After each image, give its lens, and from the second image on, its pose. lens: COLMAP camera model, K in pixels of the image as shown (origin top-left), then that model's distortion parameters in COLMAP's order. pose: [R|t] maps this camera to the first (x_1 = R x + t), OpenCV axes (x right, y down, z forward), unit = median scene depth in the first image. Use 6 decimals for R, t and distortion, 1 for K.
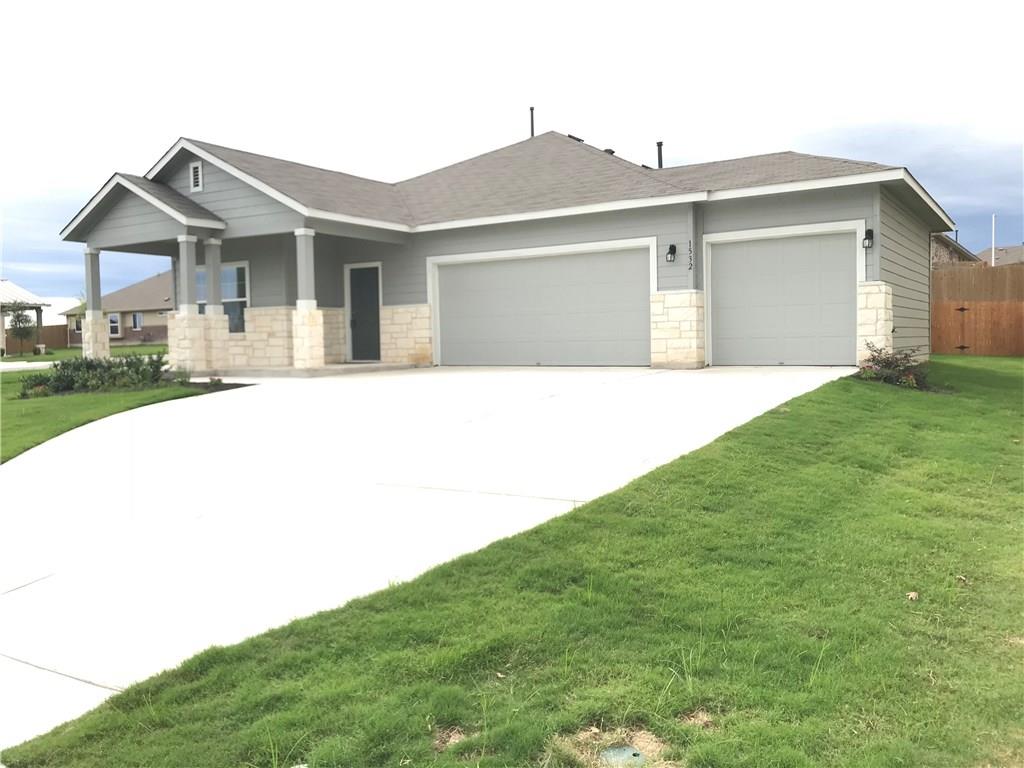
lens RADIAL K [[842.6, 0, 507.3], [0, 842.6, 384.8], [0, 0, 1]] dist [0.032307, -0.036458]
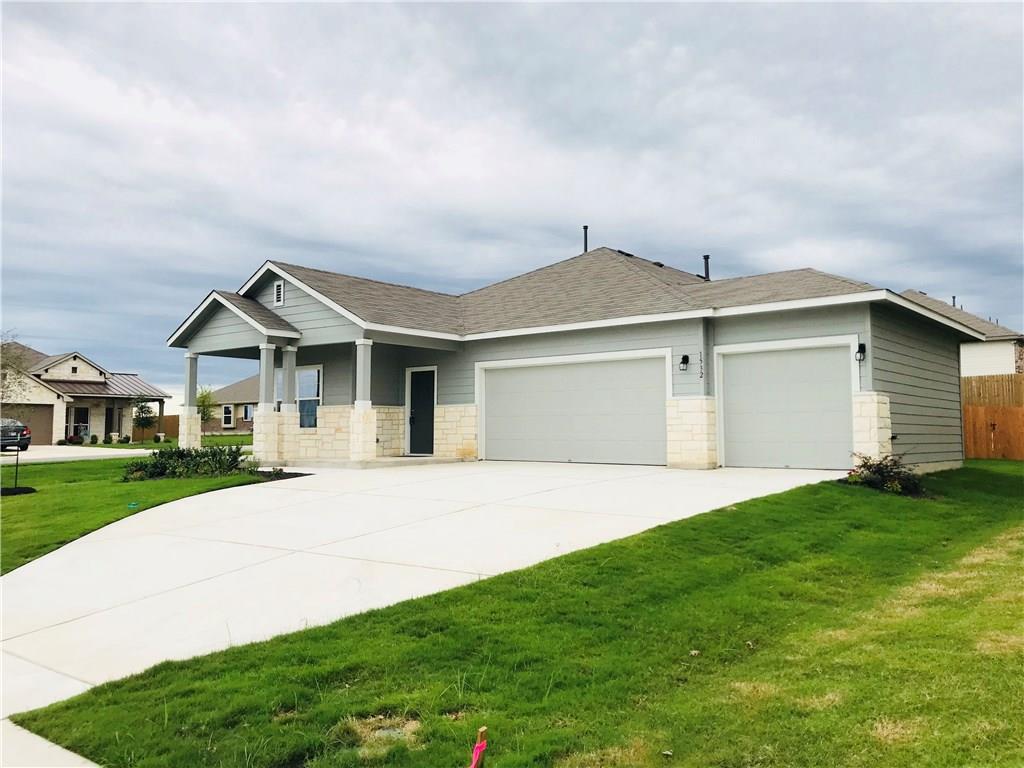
lens RADIAL K [[842.6, 0, 510.8], [0, 842.6, 385.0], [0, 0, 1]] dist [0.032307, -0.036458]
pose [[0.992308, 0.010499, -0.123348, 0.098201], [-0.024052, 0.993761, -0.108907, -0.002306], [0.121435, 0.111036, 0.986369, -0.095917]]
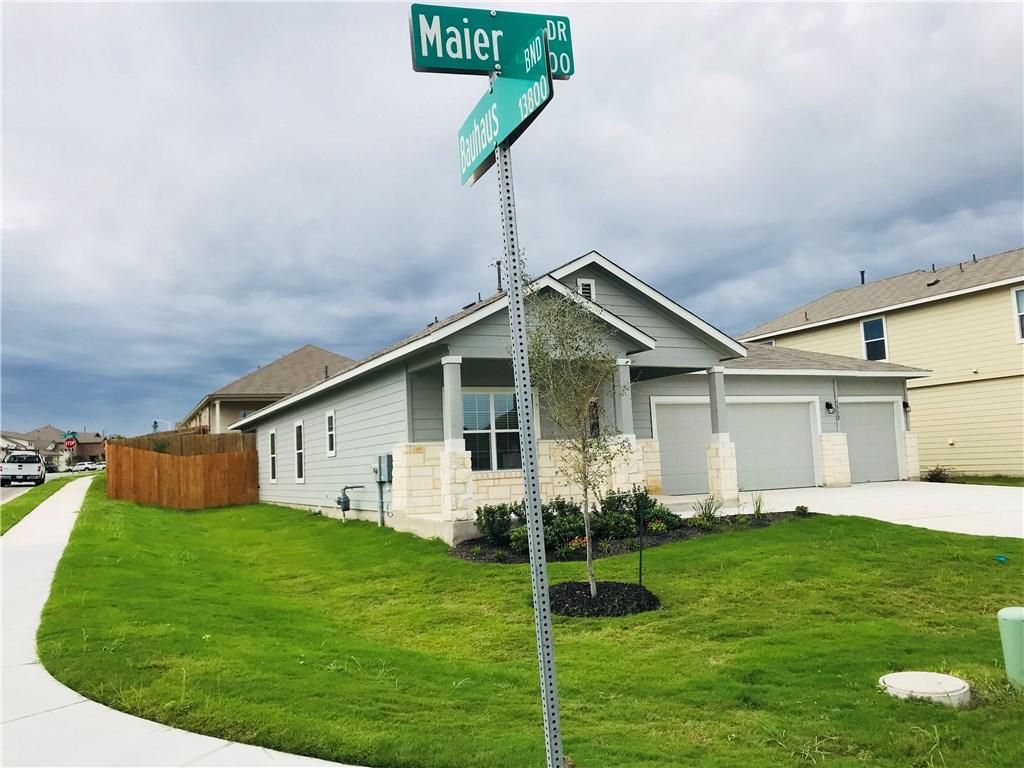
lens RADIAL K [[842.6, 0, 507.4], [0, 842.6, 374.7], [0, 0, 1]] dist [0.032307, -0.036458]
pose [[0.515404, 0.085467, 0.852675, -1.248416], [0.080980, 0.985704, -0.147749, -0.037615], [-0.853113, 0.145200, 0.501114, 0.680129]]
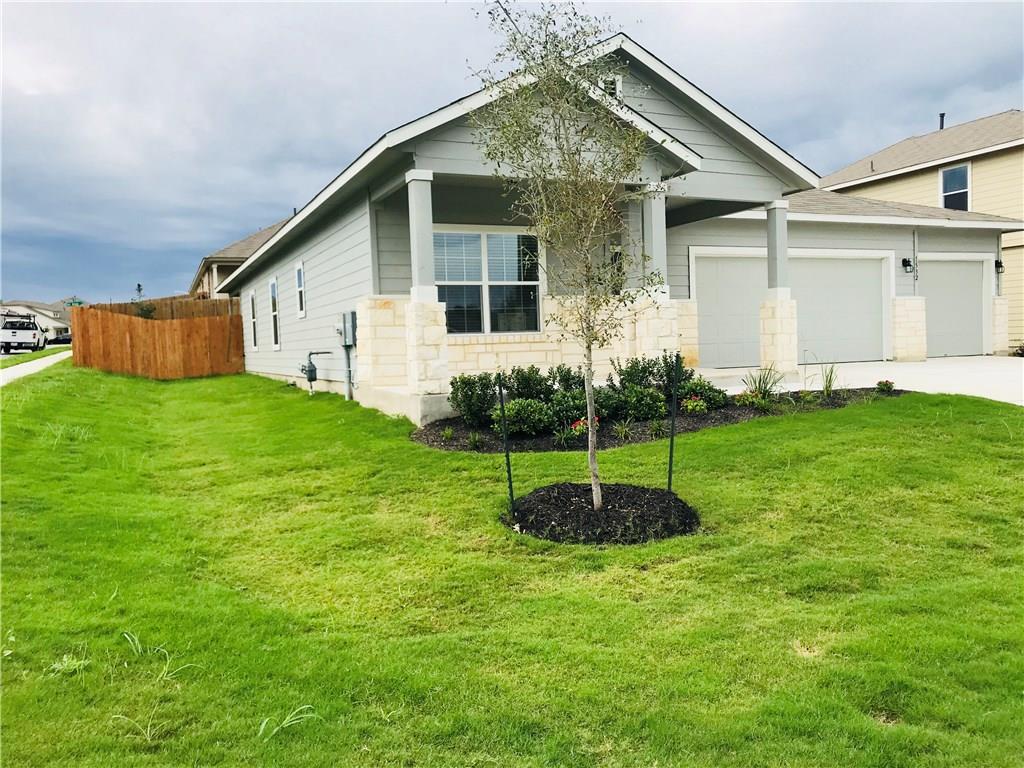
lens RADIAL K [[842.6, 0, 505.0], [0, 842.6, 390.0], [0, 0, 1]] dist [0.032307, -0.036458]
pose [[0.547189, -0.046200, 0.835733, -1.049675], [0.068044, 0.997626, 0.010598, -0.028536], [-0.834239, 0.051068, 0.549033, 0.765020]]
